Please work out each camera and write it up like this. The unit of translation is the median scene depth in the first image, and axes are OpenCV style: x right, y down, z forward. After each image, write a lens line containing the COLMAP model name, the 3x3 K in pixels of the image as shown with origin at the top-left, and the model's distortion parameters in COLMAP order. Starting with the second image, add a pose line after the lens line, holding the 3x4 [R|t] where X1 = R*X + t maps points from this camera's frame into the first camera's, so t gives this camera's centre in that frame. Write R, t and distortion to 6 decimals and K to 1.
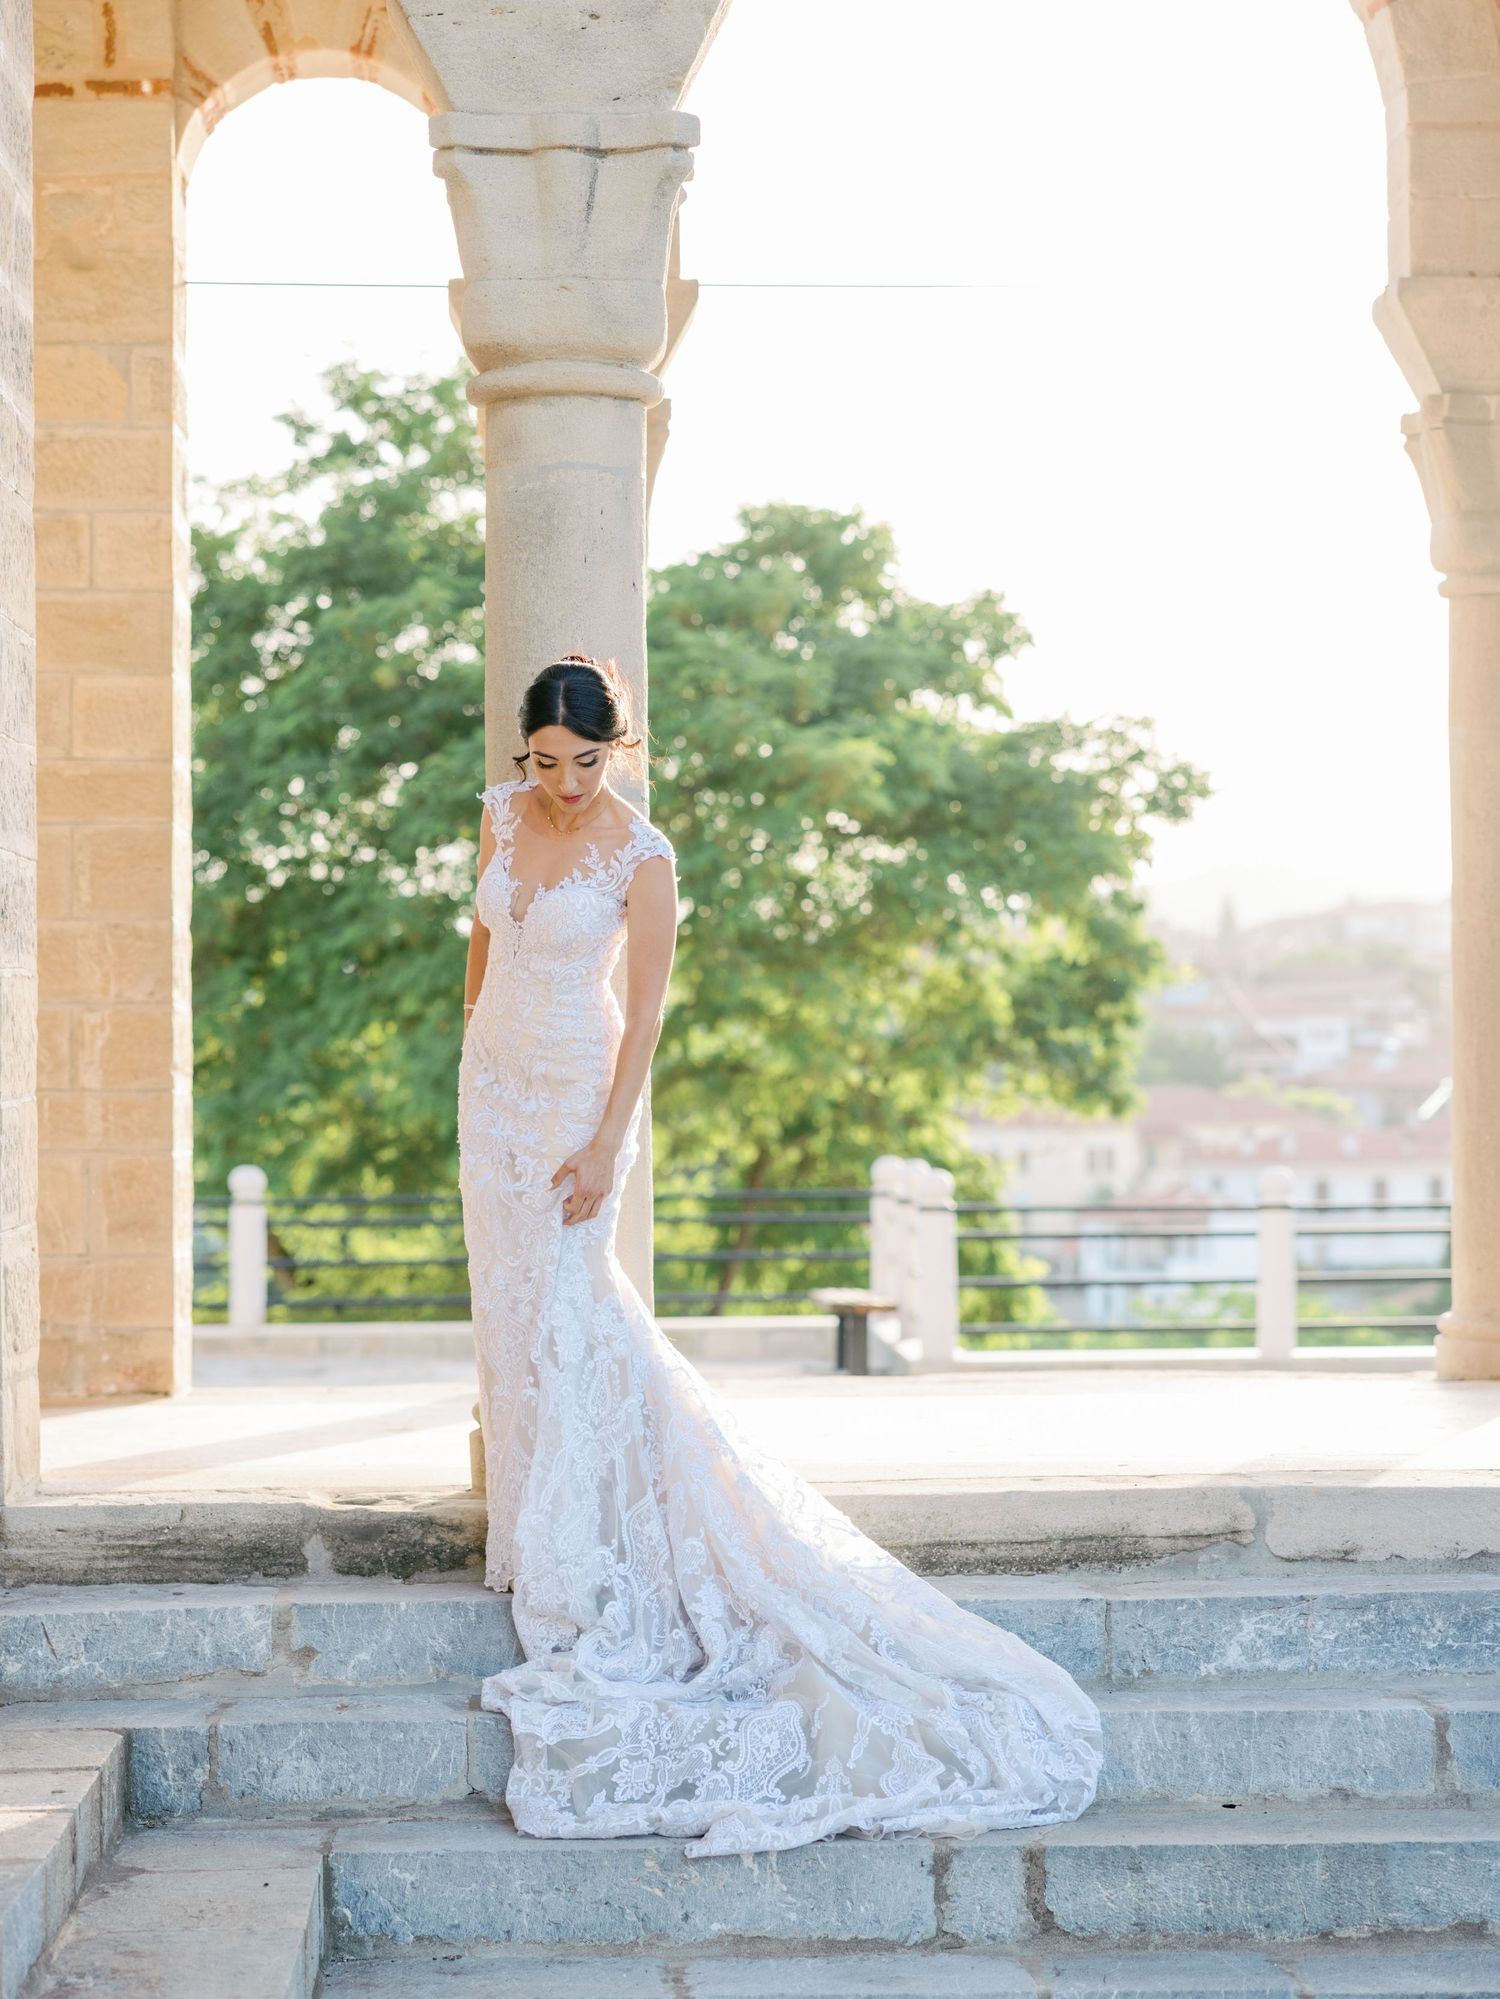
lens RADIAL K [[4465.1, 0, 732.2], [0, 4465.1, 954.4], [0, 0, 1]] dist [0.018272, 0.169791]
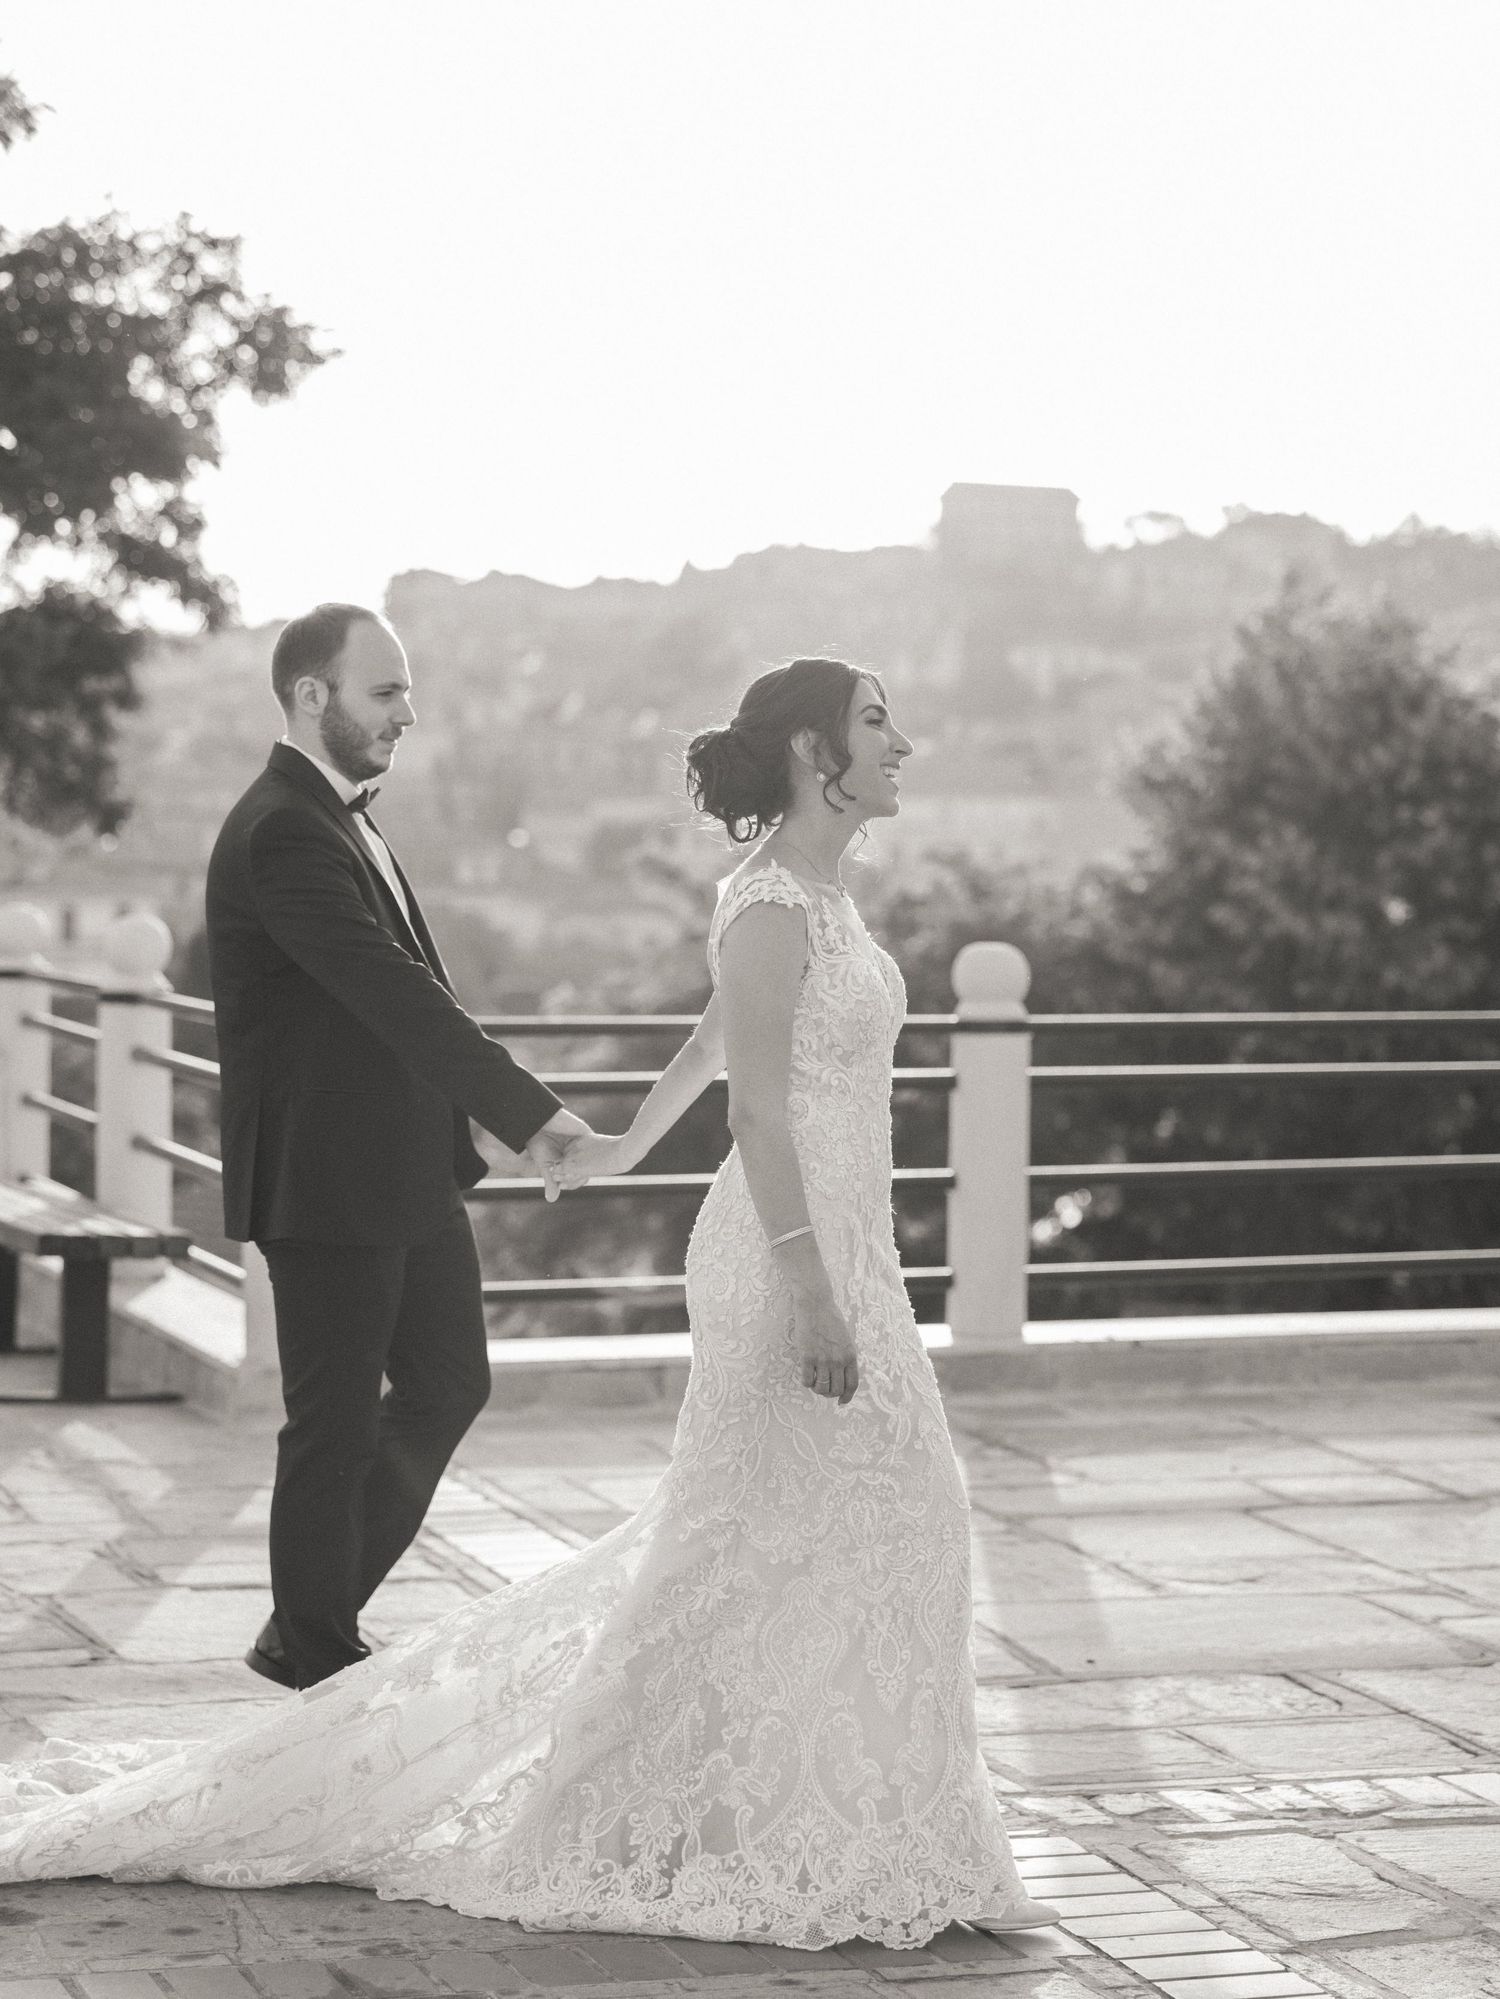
lens RADIAL K [[4301.0, 0, 750.0], [0, 4301.0, 999.5], [0, 0, 1]] dist [0.026103, 0.090026]
pose [[0.953421, 0.005259, 0.301596, -0.124607], [-0.027062, 0.997307, 0.068162, 0.072180], [-0.300426, -0.073149, 0.950996, 1.797048]]
